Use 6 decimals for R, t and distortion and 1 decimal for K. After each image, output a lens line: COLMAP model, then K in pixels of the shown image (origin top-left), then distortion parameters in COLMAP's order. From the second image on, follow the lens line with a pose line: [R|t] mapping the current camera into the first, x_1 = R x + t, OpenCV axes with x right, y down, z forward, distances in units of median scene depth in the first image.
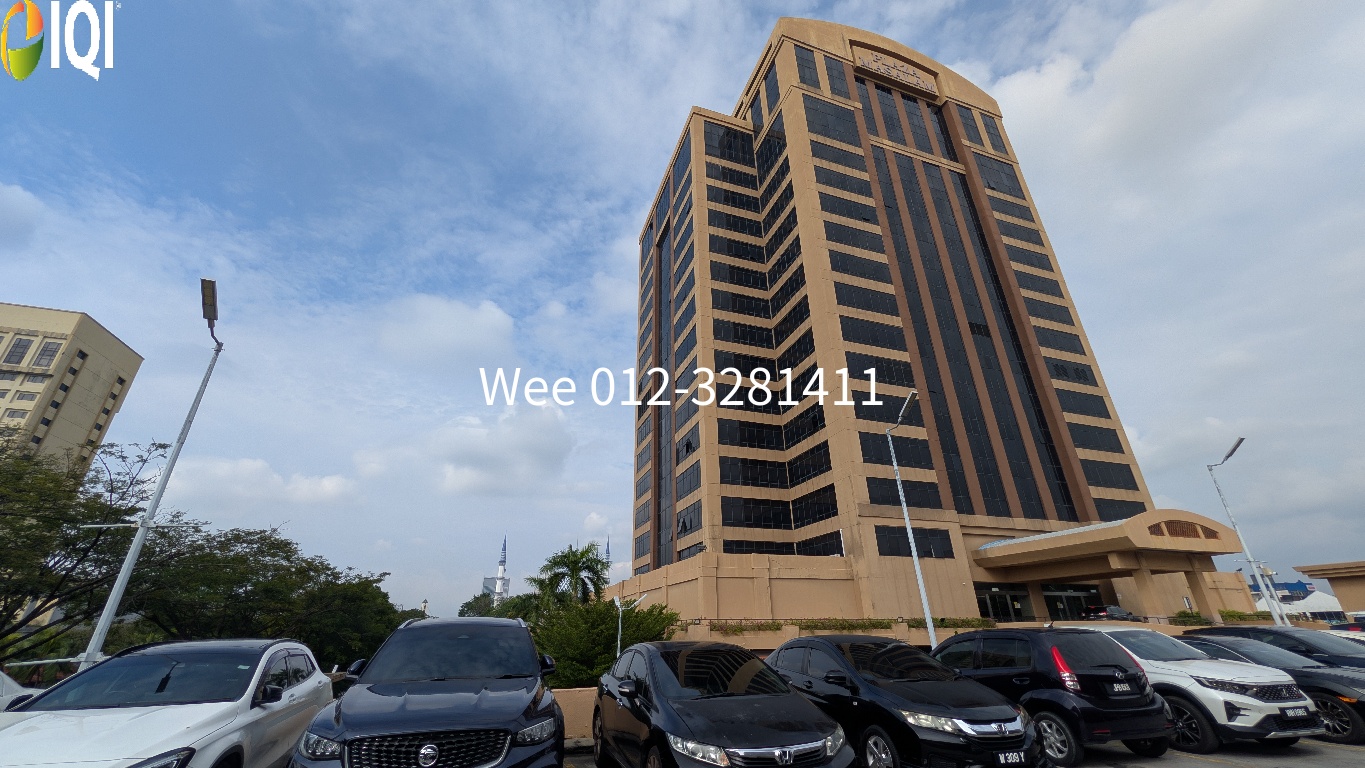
lens RADIAL K [[517.4, 0, 679.6], [0, 517.4, 390.0], [0, 0, 1]] dist [0.001244, 0.000222]
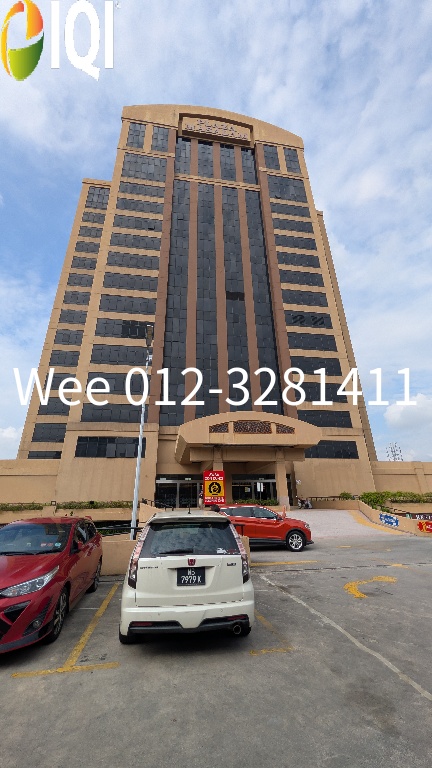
lens RADIAL K [[291.1, 0, 217.7], [0, 291.1, 382.5], [0, 0, 1]] dist [0.001244, 0.000222]
pose [[0.983590, -0.073501, -0.164768, 0.539398], [0.079577, 0.996360, 0.030579, 0.073566], [0.161920, -0.043189, 0.985858, 0.173863]]
